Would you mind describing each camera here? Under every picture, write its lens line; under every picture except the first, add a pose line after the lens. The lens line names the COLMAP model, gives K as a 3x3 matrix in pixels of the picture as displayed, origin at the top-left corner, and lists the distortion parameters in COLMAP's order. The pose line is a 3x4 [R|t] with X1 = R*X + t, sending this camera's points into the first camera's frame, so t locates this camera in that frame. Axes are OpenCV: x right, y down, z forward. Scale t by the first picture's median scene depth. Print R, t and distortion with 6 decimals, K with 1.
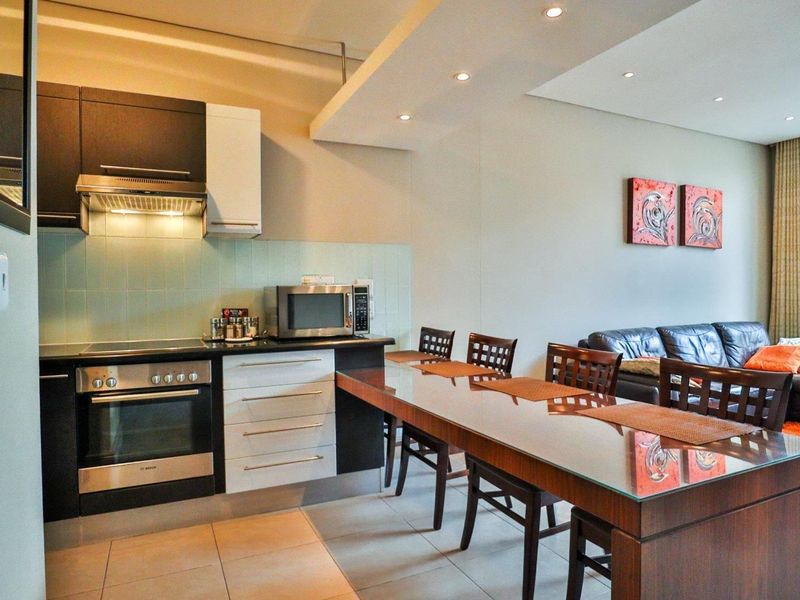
lens RADIAL K [[508.1, 0, 405.5], [0, 508.1, 295.7], [0, 0, 1]] dist [-0.044175, 0.015523]
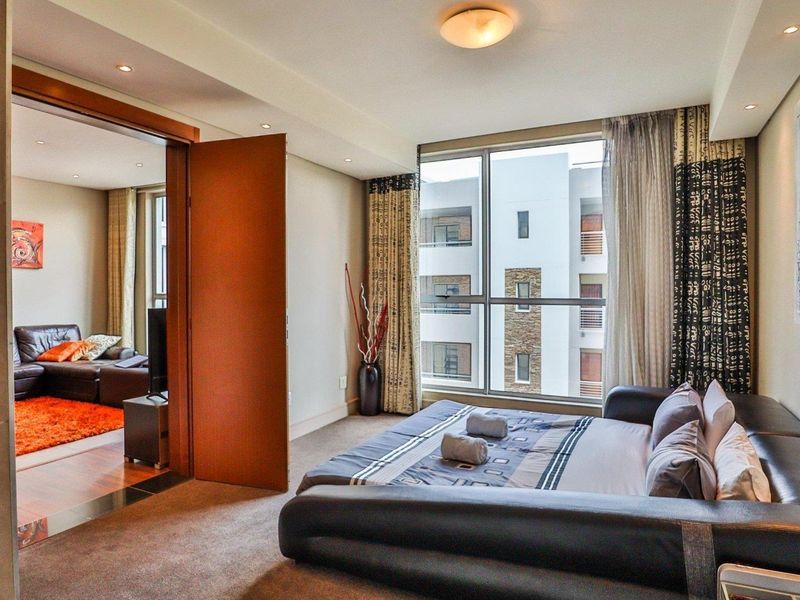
lens RADIAL K [[508.1, 0, 401.3], [0, 508.1, 295.9], [0, 0, 1]] dist [-0.044175, 0.015523]
pose [[0.796783, -0.001293, 0.604265, 0.643357], [-0.000553, 0.999996, 0.002870, -0.030381], [-0.604266, -0.002621, 0.796779, -0.634736]]
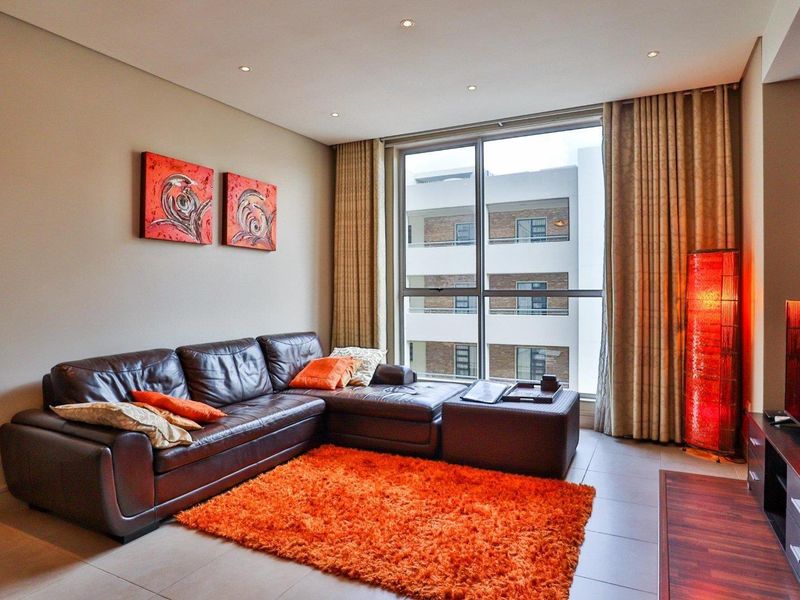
lens RADIAL K [[508.1, 0, 396.2], [0, 508.1, 295.2], [0, 0, 1]] dist [-0.044175, 0.015523]
pose [[0.809771, -0.002166, 0.586742, 0.301311], [0.003145, 0.999995, -0.000648, -0.015725], [-0.586738, 0.002370, 0.809774, 0.159042]]
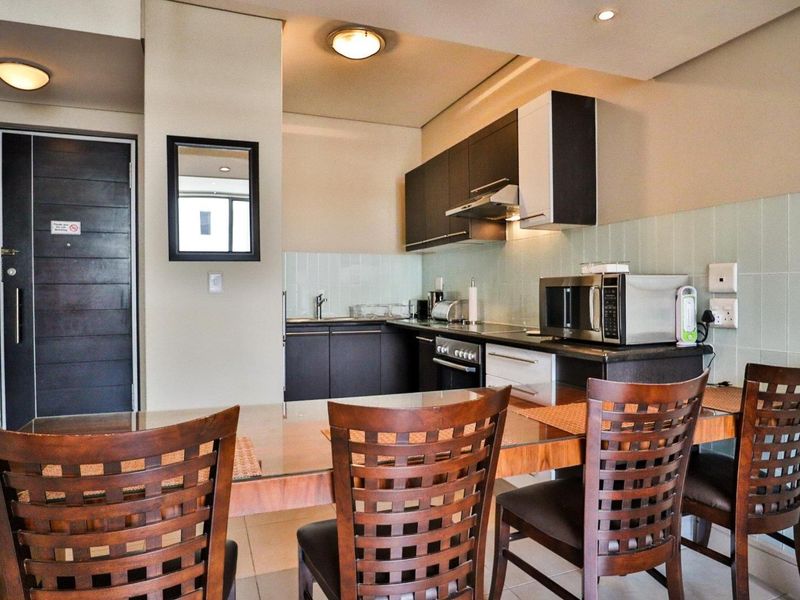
lens RADIAL K [[508.1, 0, 397.1], [0, 508.1, 302.1], [0, 0, 1]] dist [-0.044175, 0.015523]
pose [[-0.089636, 0.030652, -0.995503, 0.408892], [-0.001491, 0.999521, 0.030910, -0.002227], [0.995973, 0.004254, -0.089547, 0.486061]]
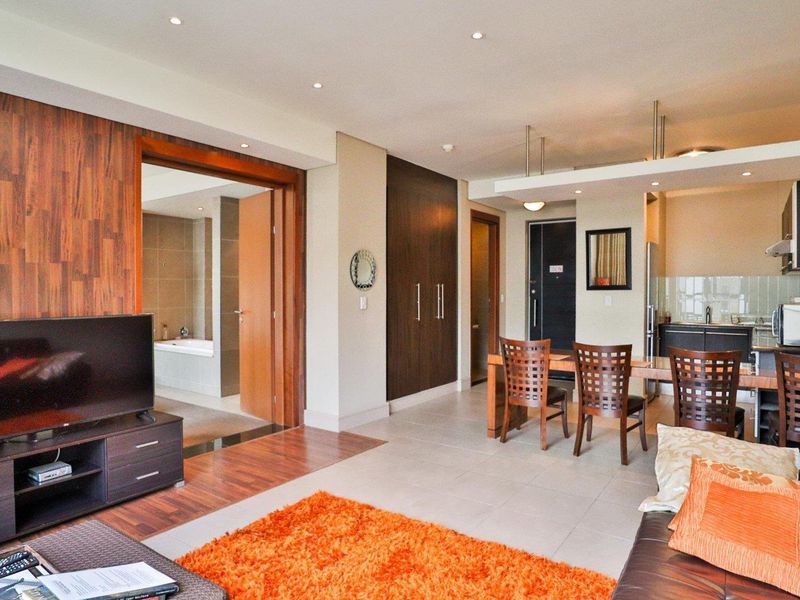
lens RADIAL K [[508.1, 0, 395.0], [0, 508.1, 296.9], [0, 0, 1]] dist [-0.044175, 0.015523]
pose [[-0.878124, 0.015906, -0.478169, 0.856307], [0.007907, 0.999793, 0.018737, -0.039742], [0.478368, 0.012672, -0.878068, 1.028707]]
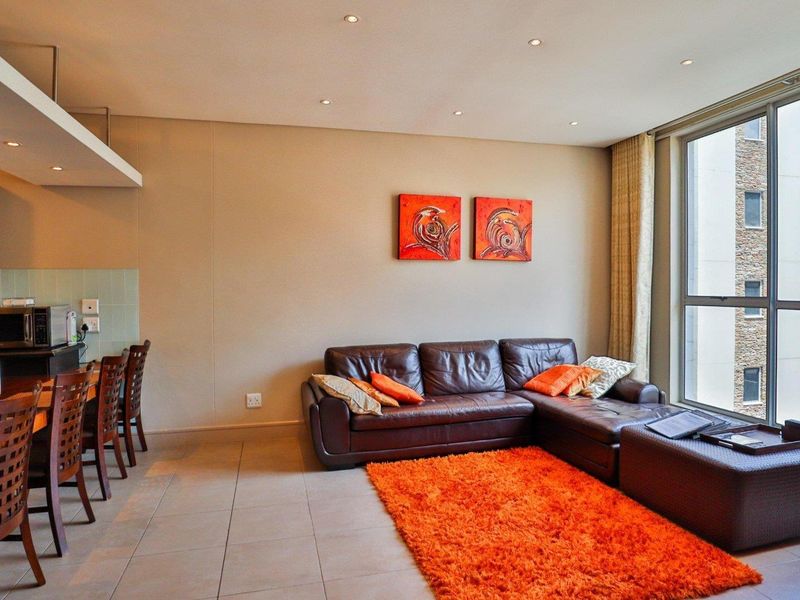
lens RADIAL K [[508.1, 0, 400.9], [0, 508.1, 298.6], [0, 0, 1]] dist [-0.044175, 0.015523]
pose [[0.979247, 0.007108, -0.202544, 0.635860], [-0.004044, 0.999871, 0.015536, -0.039900], [0.202628, -0.014395, 0.979150, 0.003315]]
